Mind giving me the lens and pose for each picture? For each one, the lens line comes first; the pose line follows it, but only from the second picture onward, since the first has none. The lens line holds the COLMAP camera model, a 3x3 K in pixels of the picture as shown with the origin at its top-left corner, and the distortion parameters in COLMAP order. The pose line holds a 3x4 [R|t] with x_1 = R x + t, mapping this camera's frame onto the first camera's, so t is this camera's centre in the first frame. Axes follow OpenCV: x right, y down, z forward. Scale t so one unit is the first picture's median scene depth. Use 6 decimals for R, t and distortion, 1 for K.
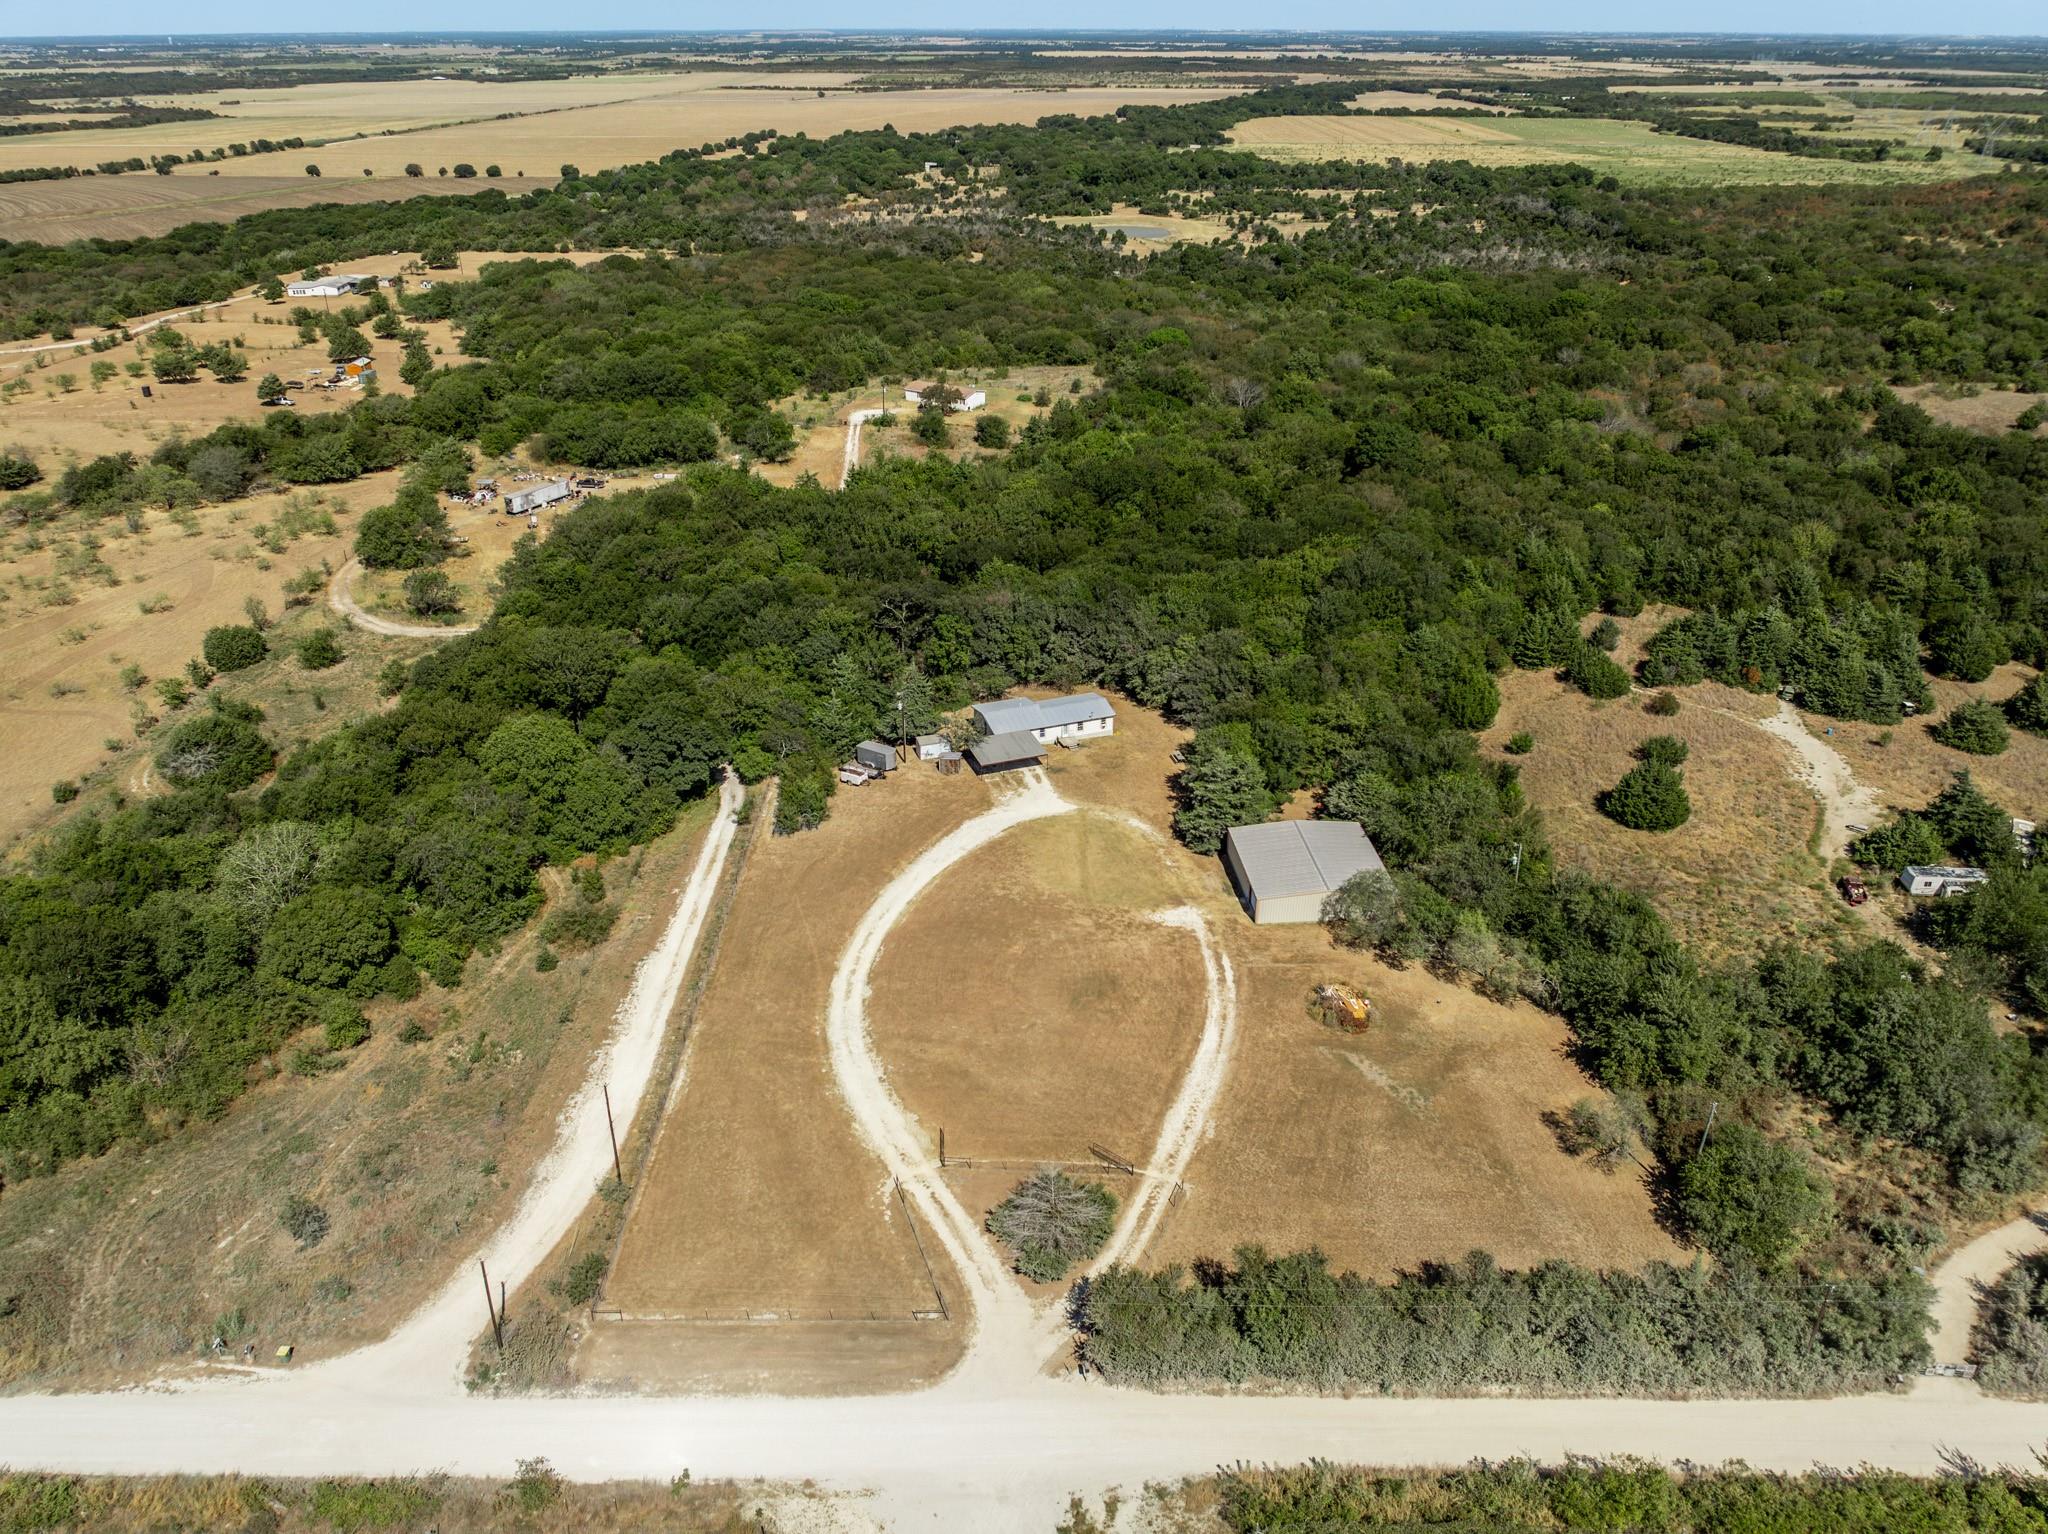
lens RADIAL K [[1428.5, 0, 1037.1], [0, 1428.5, 762.7], [0, 0, 1]] dist [-0.036492, 0.022335]
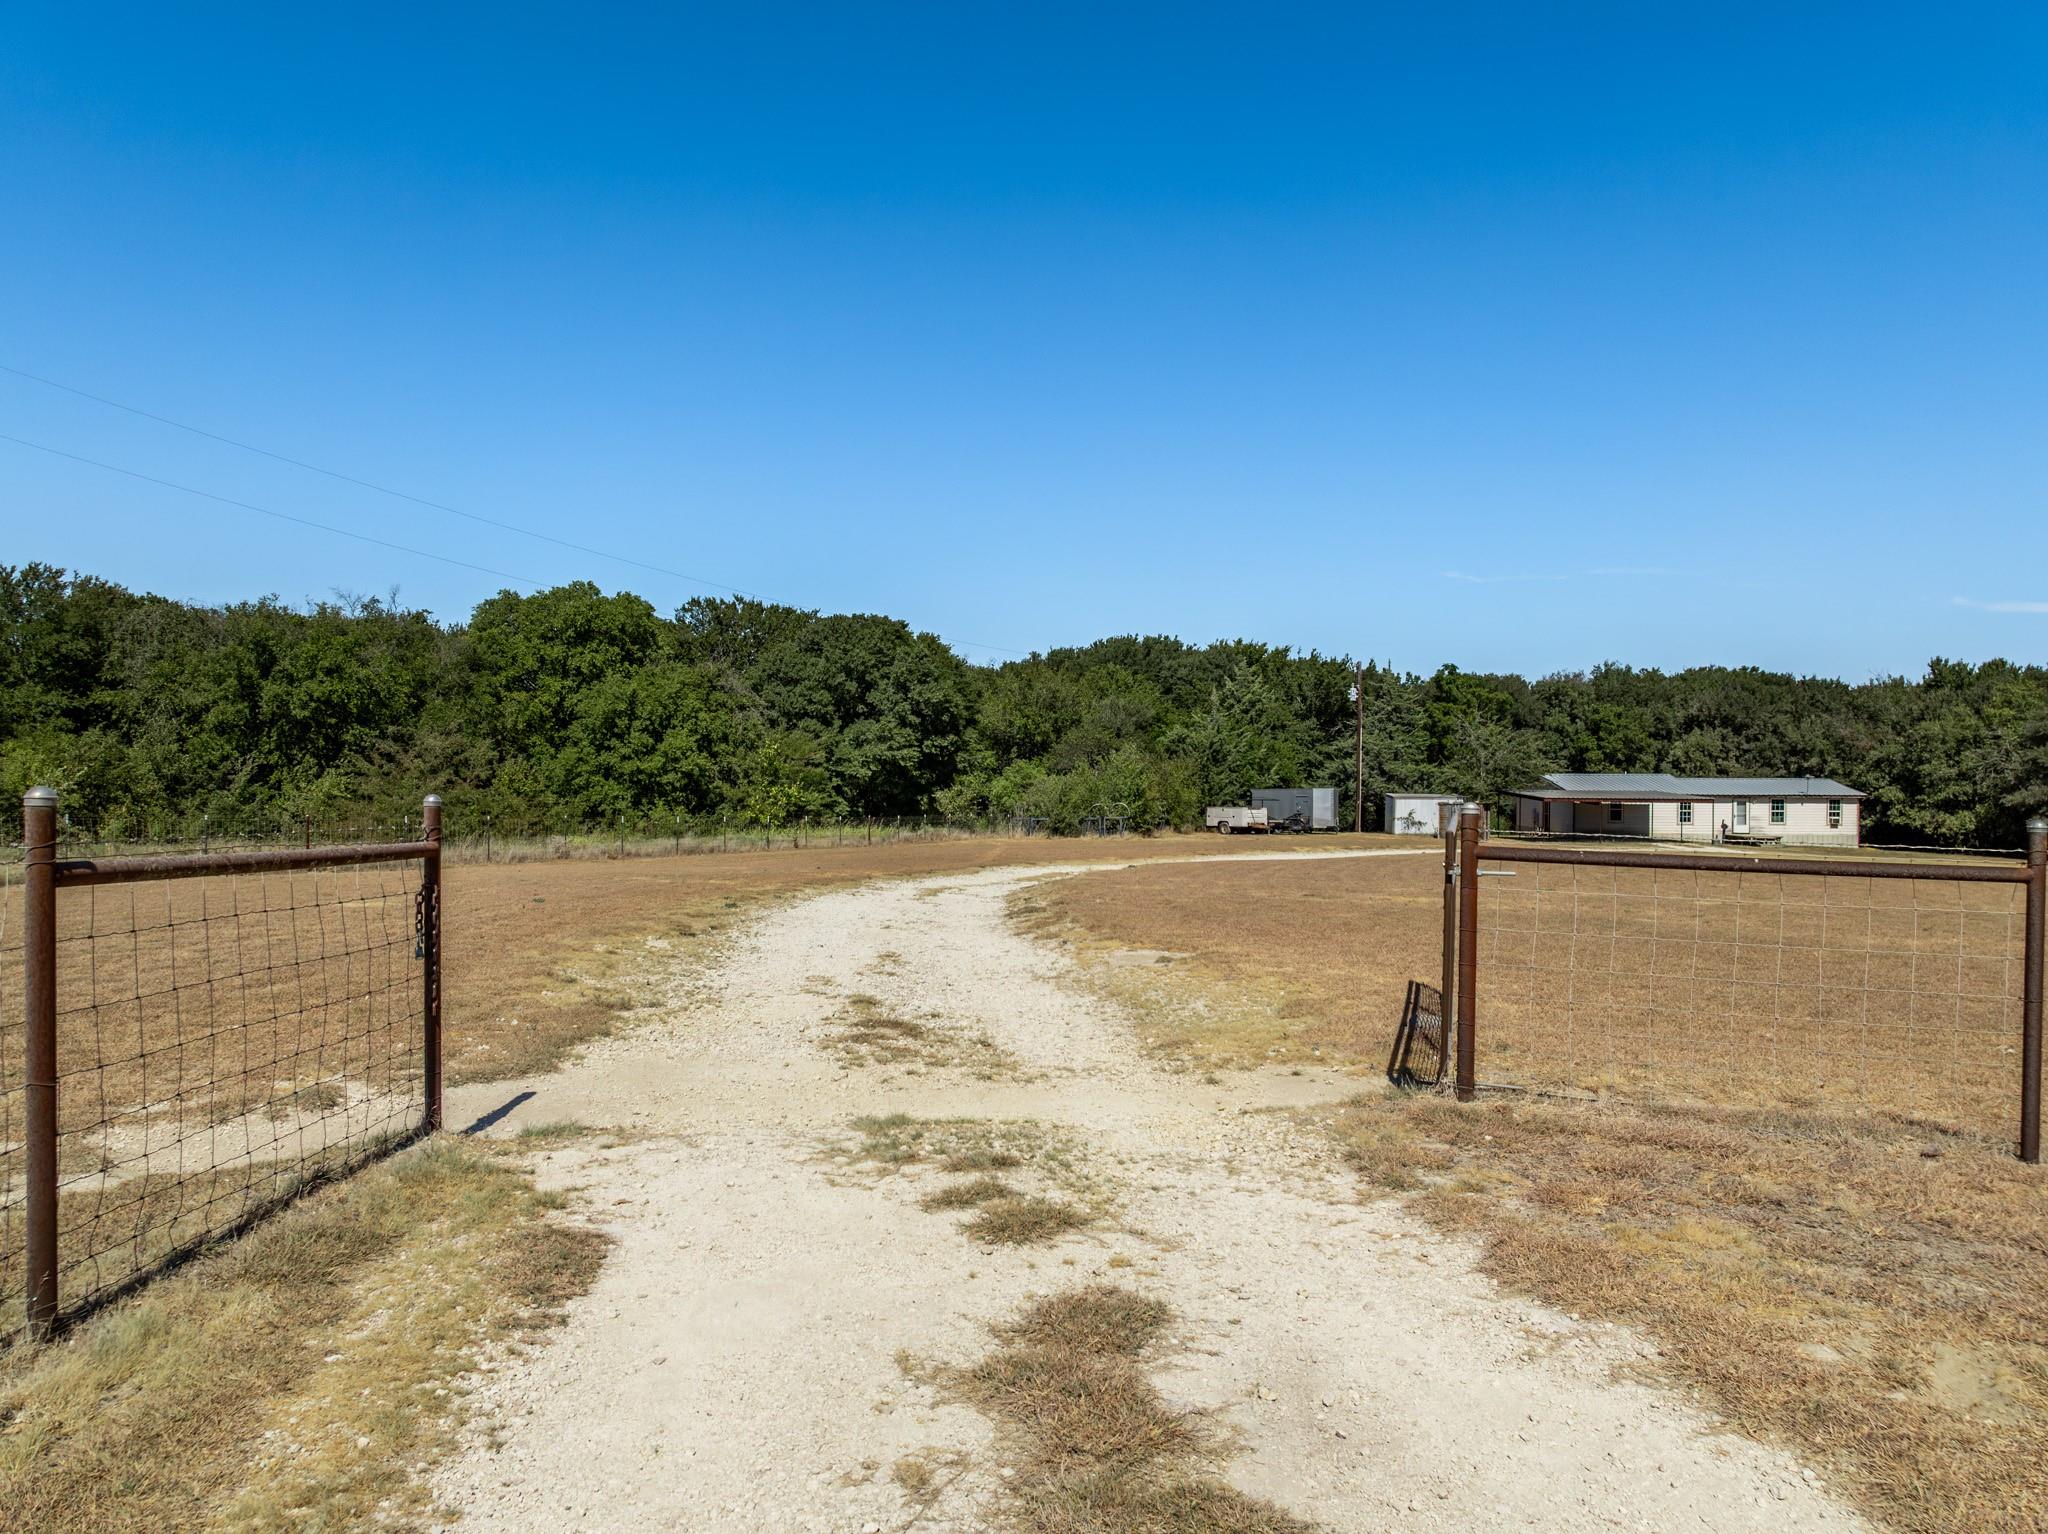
lens RADIAL K [[1428.5, 0, 1037.1], [0, 1428.5, 762.7], [0, 0, 1]] dist [-0.036492, 0.022335]
pose [[0.940456, 0.008470, -0.339809, -0.041155], [-0.160554, 0.892213, -0.422113, 0.209627], [0.299607, 0.451536, 0.840447, 0.667114]]
